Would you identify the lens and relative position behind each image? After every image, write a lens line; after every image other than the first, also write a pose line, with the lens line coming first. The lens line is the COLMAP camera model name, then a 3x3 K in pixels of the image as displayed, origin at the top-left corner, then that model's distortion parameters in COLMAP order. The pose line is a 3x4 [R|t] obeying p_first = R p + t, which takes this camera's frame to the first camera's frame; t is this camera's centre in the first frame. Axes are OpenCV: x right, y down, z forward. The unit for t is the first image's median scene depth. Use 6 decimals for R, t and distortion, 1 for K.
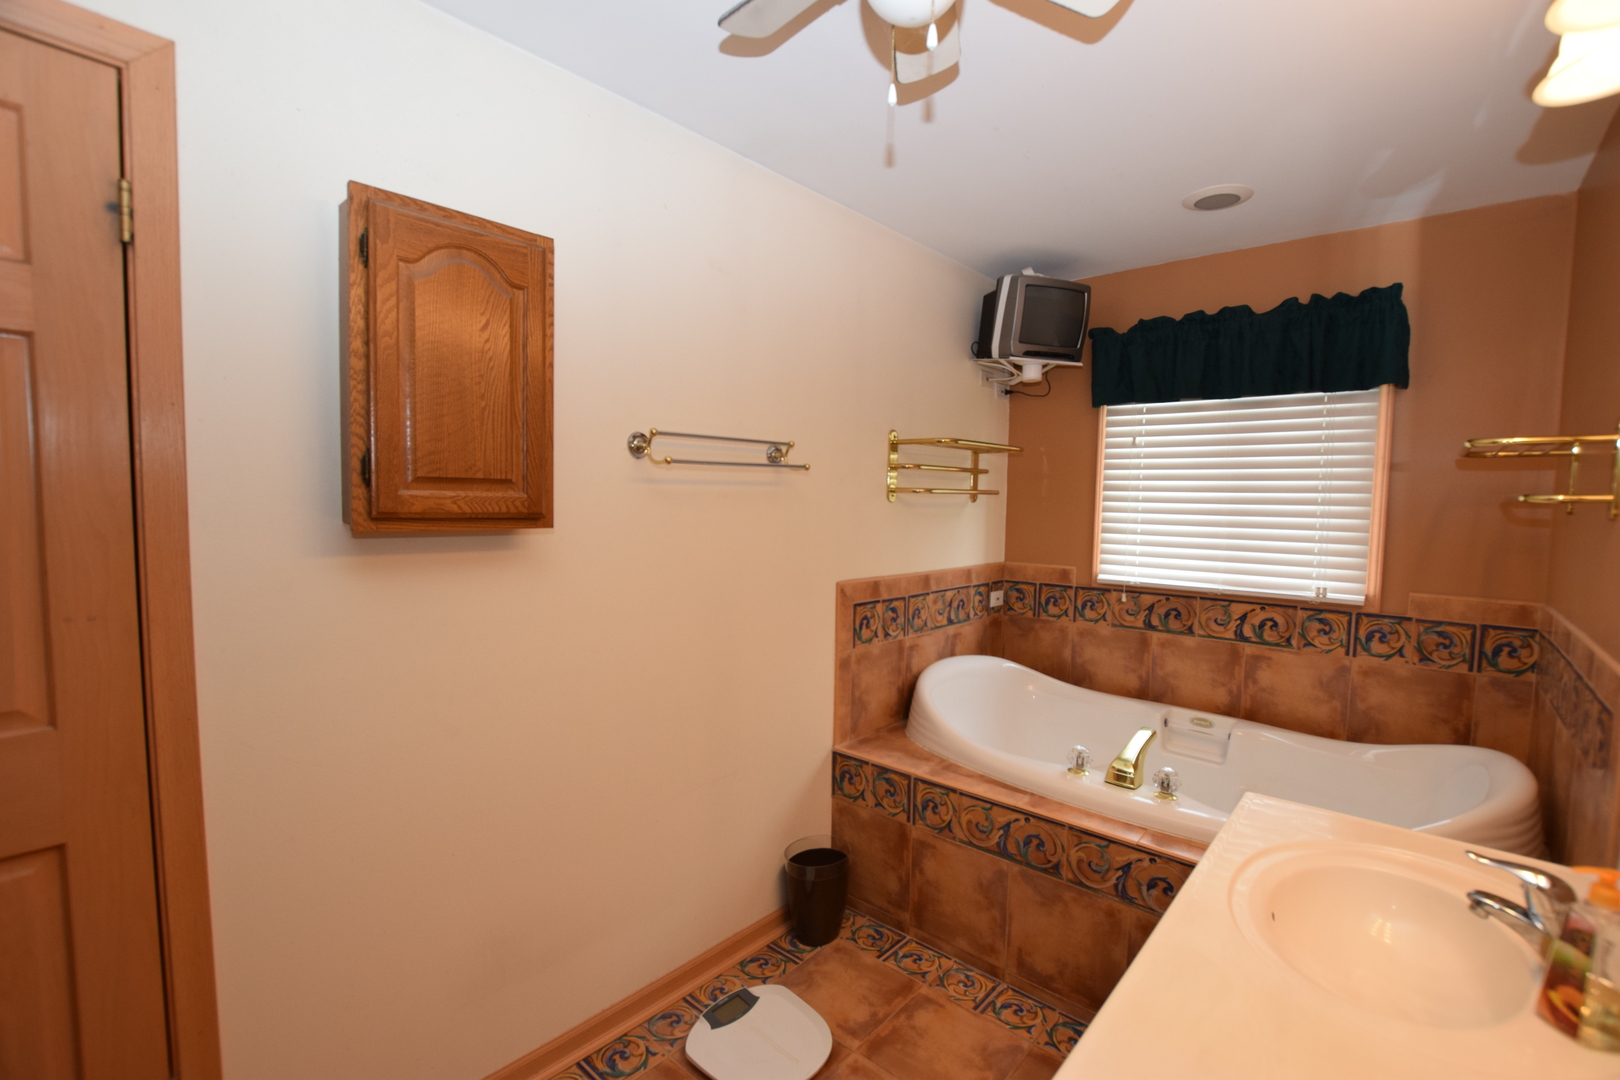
lens RADIAL K [[716.6, 0, 803.9], [0, 716.6, 540.0], [0, 0, 1]] dist [-0.032803, 0.004929]
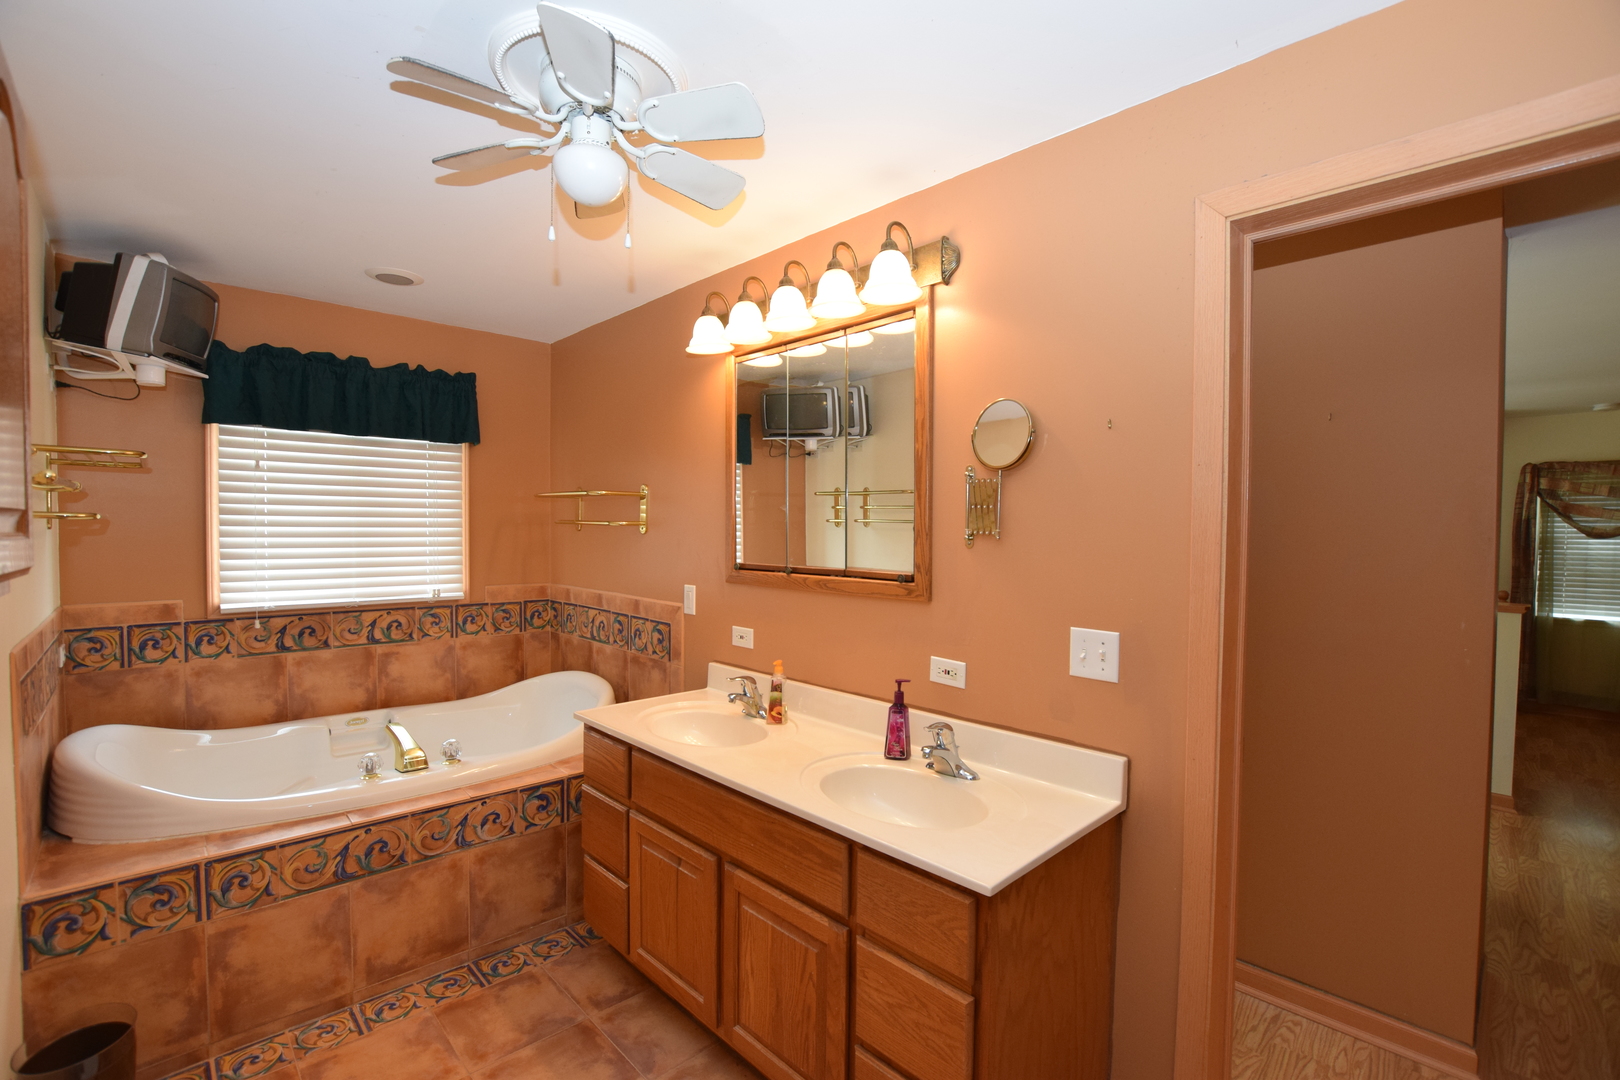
lens RADIAL K [[716.6, 0, 806.6], [0, 716.6, 539.7], [0, 0, 1]] dist [-0.032803, 0.004929]
pose [[0.078859, -0.029584, 0.996447, -0.539306], [0.053112, 0.998265, 0.025435, -0.023201], [-0.995470, 0.050918, 0.080293, 0.203144]]
